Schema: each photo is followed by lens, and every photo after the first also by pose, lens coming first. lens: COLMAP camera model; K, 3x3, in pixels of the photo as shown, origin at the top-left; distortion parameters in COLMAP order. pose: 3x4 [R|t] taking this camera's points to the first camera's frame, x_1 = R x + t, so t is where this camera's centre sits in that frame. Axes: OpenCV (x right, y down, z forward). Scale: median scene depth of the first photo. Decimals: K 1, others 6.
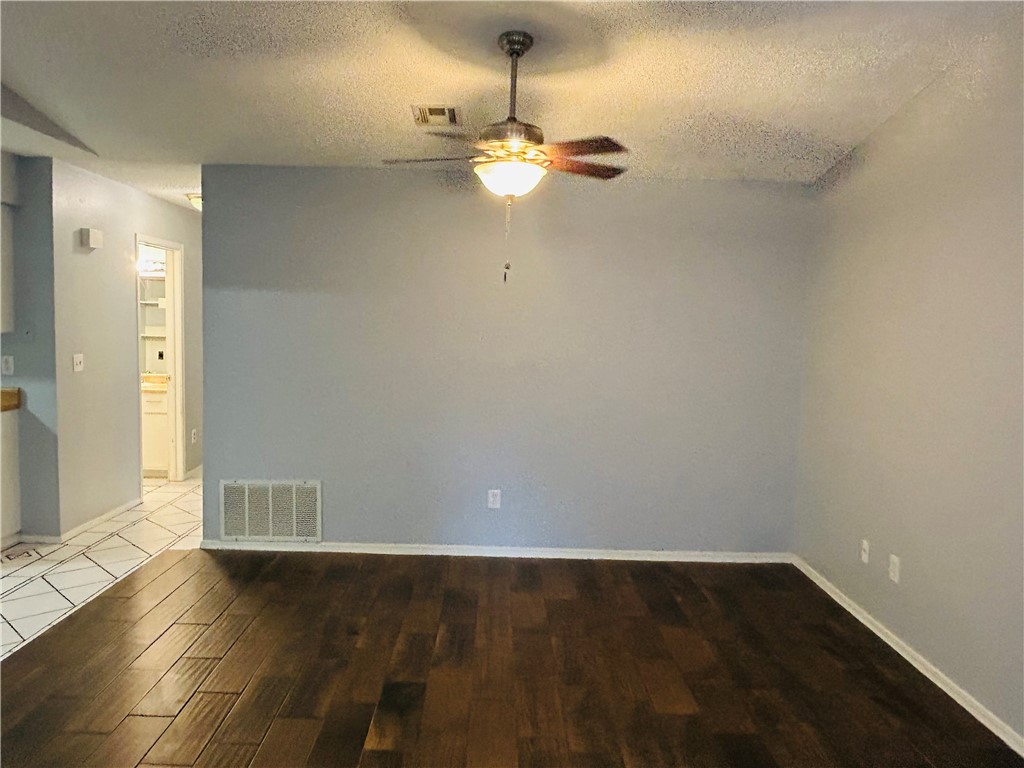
lens RADIAL K [[765.4, 0, 502.4], [0, 765.4, 380.1], [0, 0, 1]] dist [0.004872, -0.005125]
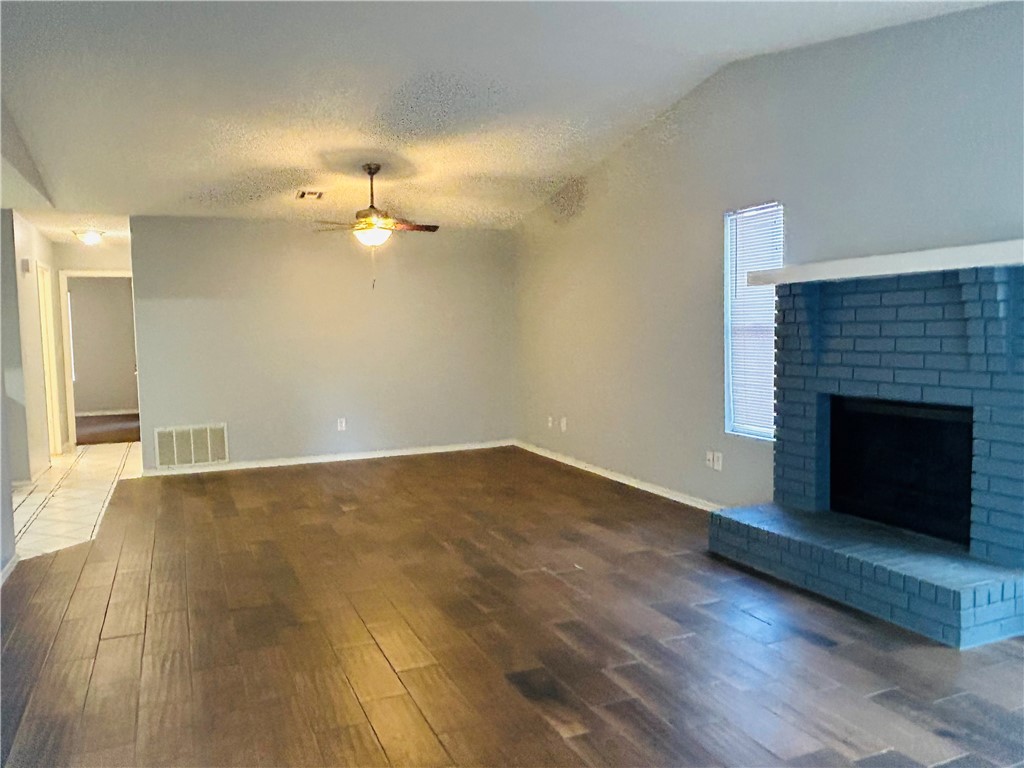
lens RADIAL K [[765.4, 0, 513.0], [0, 765.4, 386.5], [0, 0, 1]] dist [0.004872, -0.005125]
pose [[0.918628, -0.071767, 0.388551, -0.301738], [0.069727, 0.997378, 0.019369, 0.069372], [-0.388922, 0.009300, 0.921224, -0.629002]]
